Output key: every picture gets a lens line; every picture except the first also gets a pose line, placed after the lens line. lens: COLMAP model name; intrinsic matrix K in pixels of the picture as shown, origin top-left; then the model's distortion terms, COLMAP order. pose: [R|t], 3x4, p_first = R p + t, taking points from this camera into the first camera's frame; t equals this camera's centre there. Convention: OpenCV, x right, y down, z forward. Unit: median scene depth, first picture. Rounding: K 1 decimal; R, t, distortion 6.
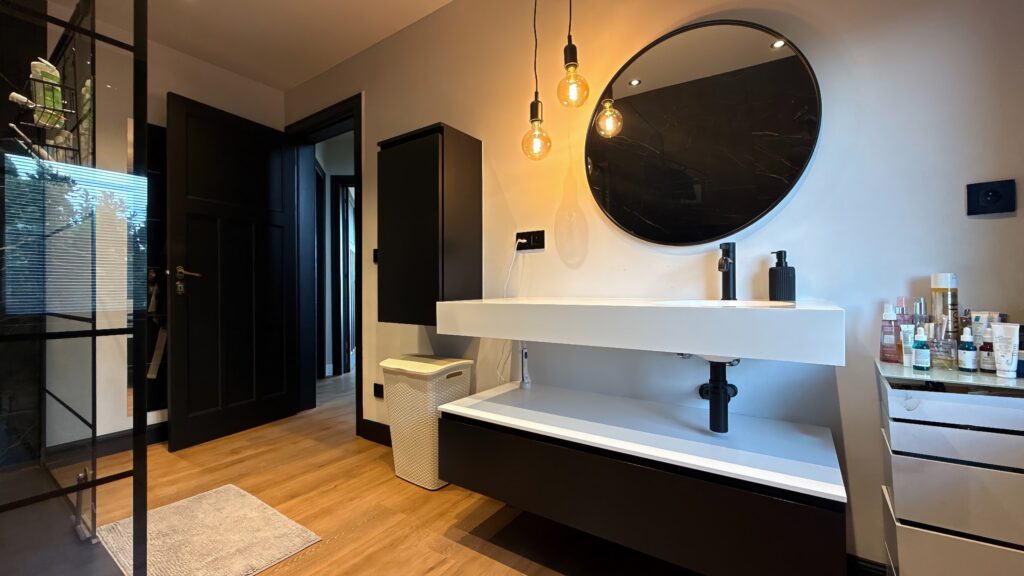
lens RADIAL K [[406.5, 0, 514.9], [0, 406.5, 285.5], [0, 0, 1]] dist [-0.002254, -0.000619]
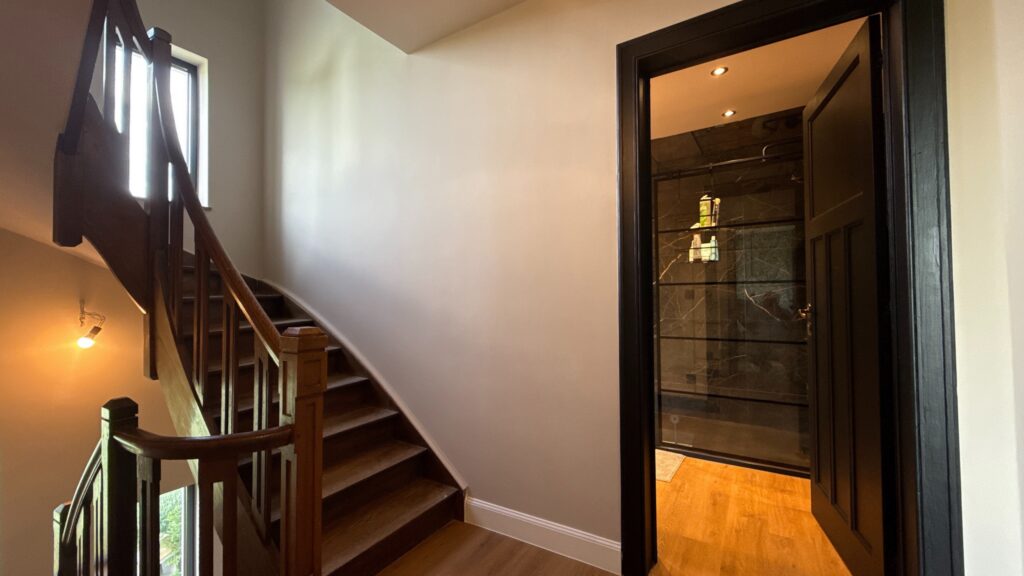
lens RADIAL K [[406.5, 0, 514.9], [0, 406.5, 285.5], [0, 0, 1]] dist [-0.002254, -0.000619]
pose [[-0.998856, 0.010233, -0.046713, -0.144849], [0.011782, 0.999386, -0.033007, -0.075686], [0.046347, -0.033520, -0.998363, 1.971363]]
